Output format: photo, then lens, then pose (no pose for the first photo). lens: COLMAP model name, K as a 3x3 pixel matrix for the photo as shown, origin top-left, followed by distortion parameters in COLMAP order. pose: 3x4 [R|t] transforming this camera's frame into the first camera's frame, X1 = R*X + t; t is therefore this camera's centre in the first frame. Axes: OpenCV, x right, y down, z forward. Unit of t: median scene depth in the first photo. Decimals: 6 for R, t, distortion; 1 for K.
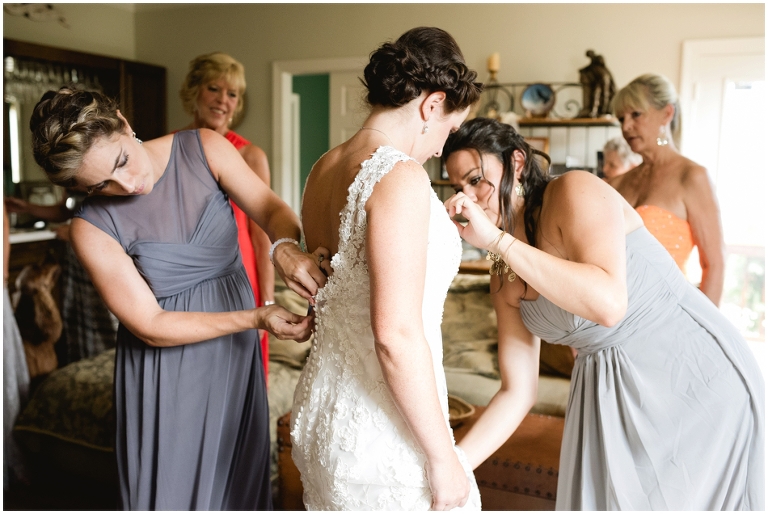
lens RADIAL K [[789.0, 0, 384.0], [0, 789.0, 257.0], [0, 0, 1]] dist [-0.068593, 0.007371]
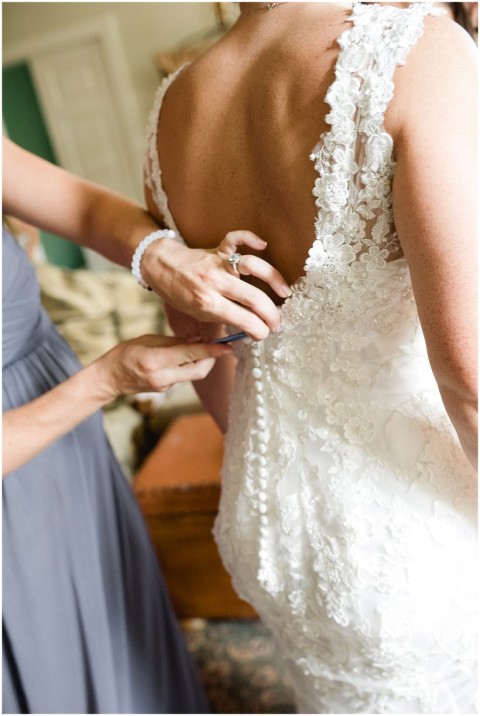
lens RADIAL K [[735.6, 0, 240.0], [0, 735.6, 358.0], [0, 0, 1]] dist [-0.068593, 0.007371]
pose [[0.960013, -0.235141, 0.151932, -0.194253], [0.211762, 0.964905, 0.155291, -0.015313], [-0.183116, -0.116908, 0.976115, 0.562933]]
